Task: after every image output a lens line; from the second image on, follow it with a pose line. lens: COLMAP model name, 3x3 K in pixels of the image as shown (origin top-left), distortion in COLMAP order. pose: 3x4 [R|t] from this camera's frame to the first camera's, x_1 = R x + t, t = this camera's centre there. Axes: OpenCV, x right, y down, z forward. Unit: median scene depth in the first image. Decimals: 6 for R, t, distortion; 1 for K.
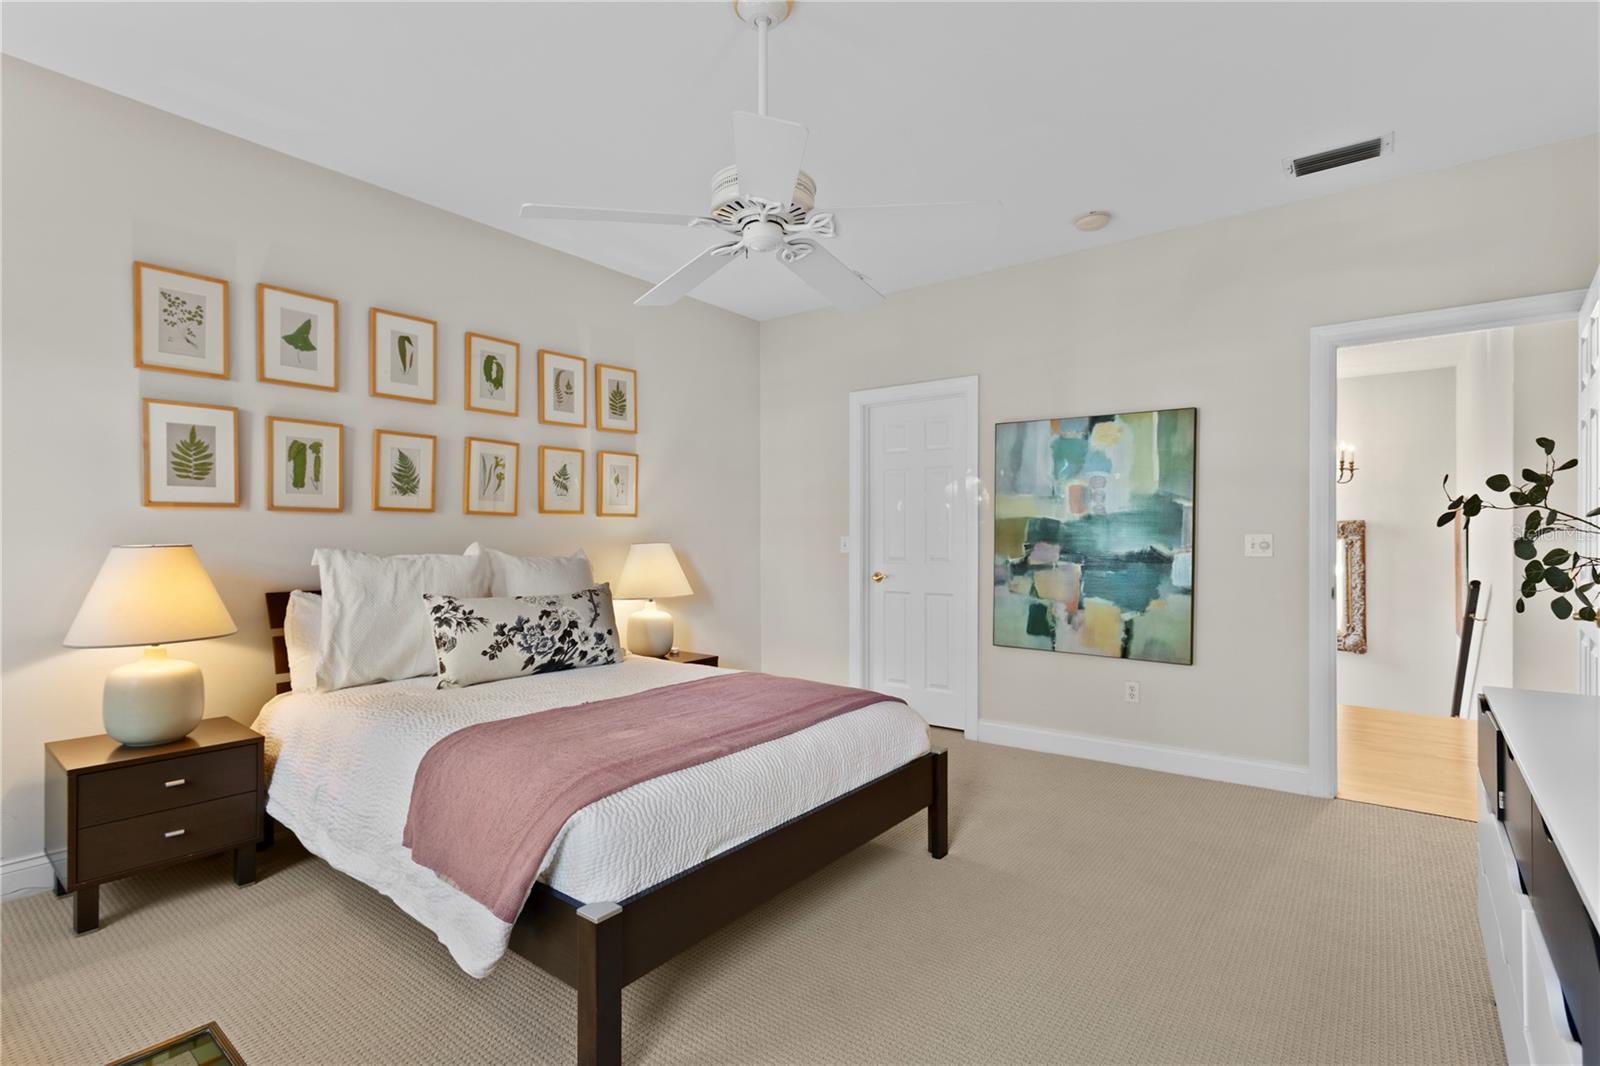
lens RADIAL K [[768.8, 0, 793.9], [0, 768.8, 532.4], [0, 0, 1]] dist [0.005337, -0.002176]
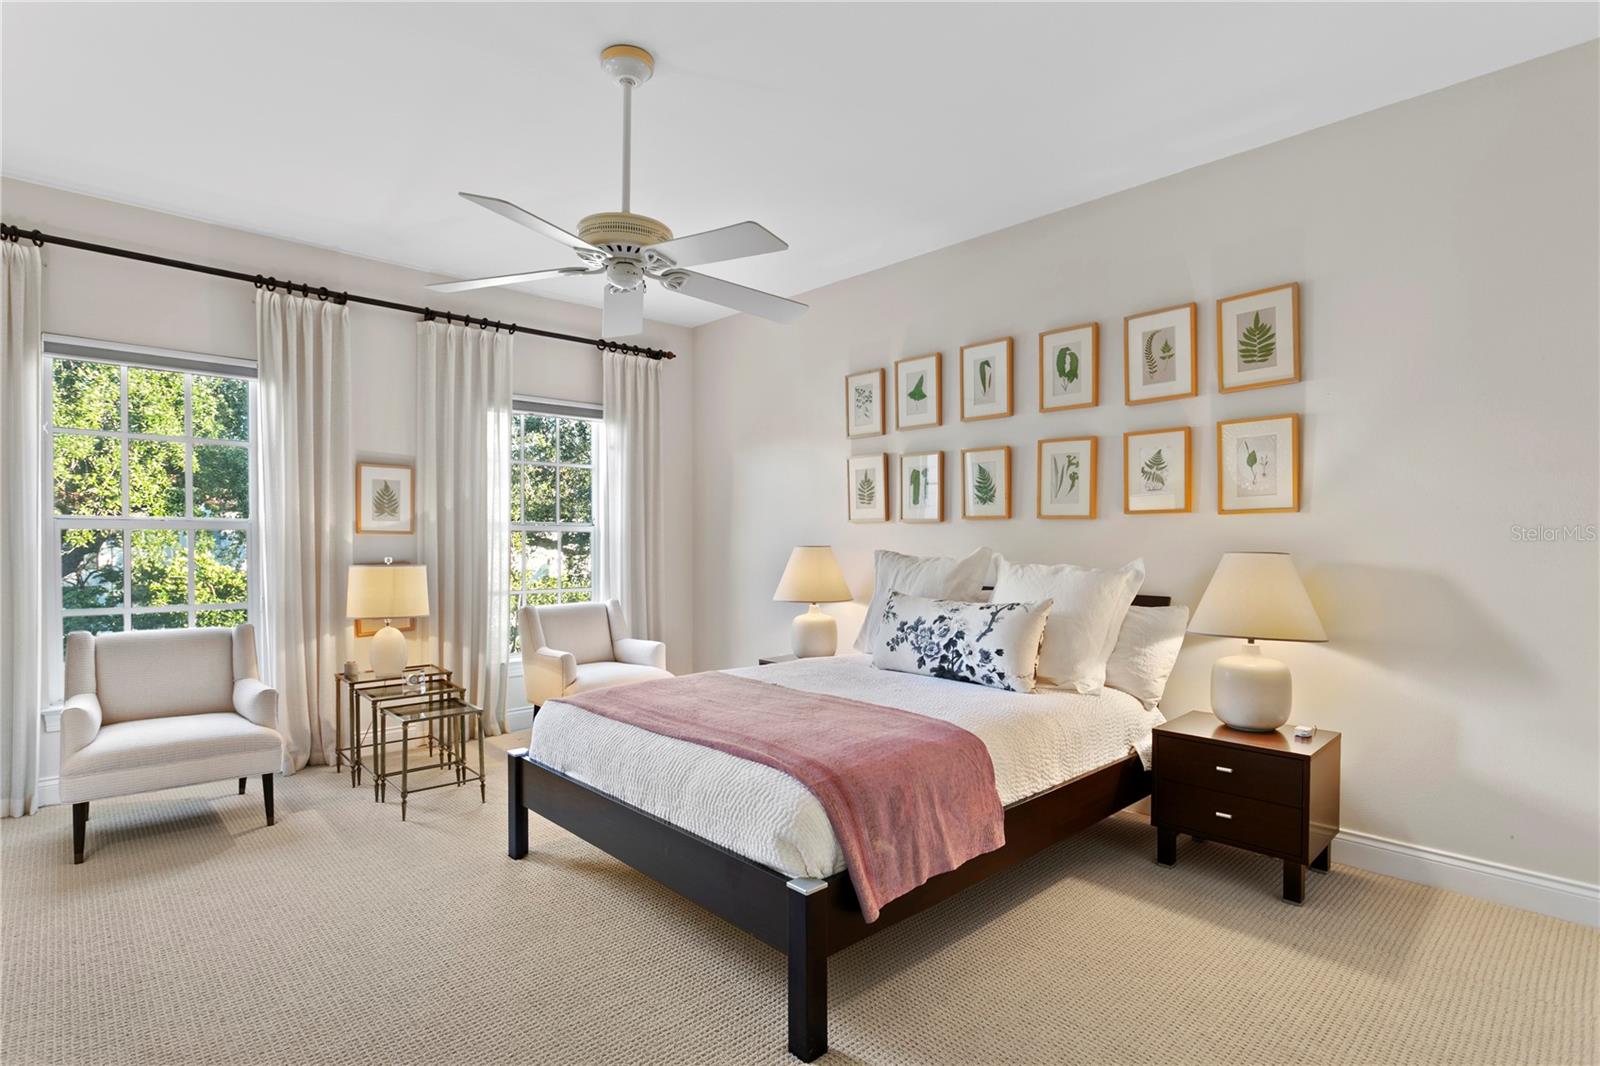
lens RADIAL K [[810.8, 0, 791.6], [0, 810.8, 539.6], [0, 0, 1]] dist [-0.004879, 0.001141]
pose [[-0.173524, -0.002579, -0.984826, 0.718347], [0.000341, 0.999996, -0.002679, 0.005987], [0.984830, -0.000801, -0.173523, 0.960039]]
